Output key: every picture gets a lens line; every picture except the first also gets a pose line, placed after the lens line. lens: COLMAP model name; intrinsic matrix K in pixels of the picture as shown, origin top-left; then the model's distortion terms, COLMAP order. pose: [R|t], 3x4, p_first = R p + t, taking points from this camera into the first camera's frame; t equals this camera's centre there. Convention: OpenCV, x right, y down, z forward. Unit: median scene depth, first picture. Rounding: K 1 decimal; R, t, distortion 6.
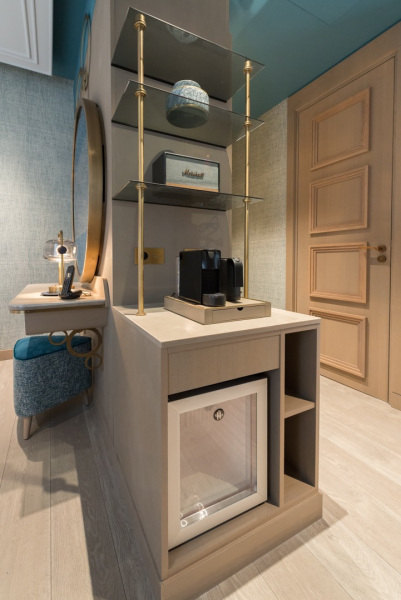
lens RADIAL K [[257.7, 0, 198.0], [0, 257.7, 327.2], [0, 0, 1]] dist [0.005222, -0.002258]
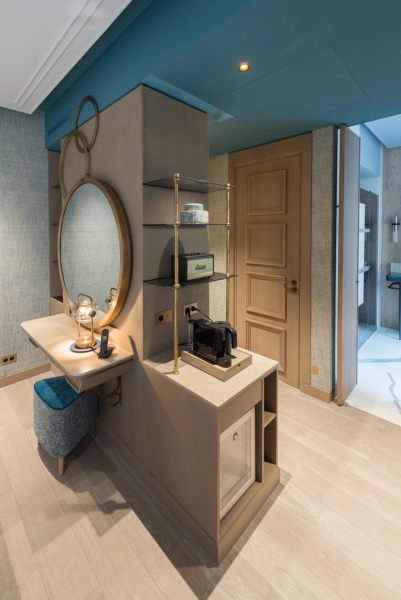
lens RADIAL K [[257.7, 0, 203.1], [0, 257.7, 300.7], [0, 0, 1]] dist [0.005222, -0.002258]
pose [[0.942963, -0.007794, 0.332806, -0.417151], [0.009049, 0.999957, -0.002221, -0.338664], [-0.332774, 0.005106, 0.942993, -0.319212]]
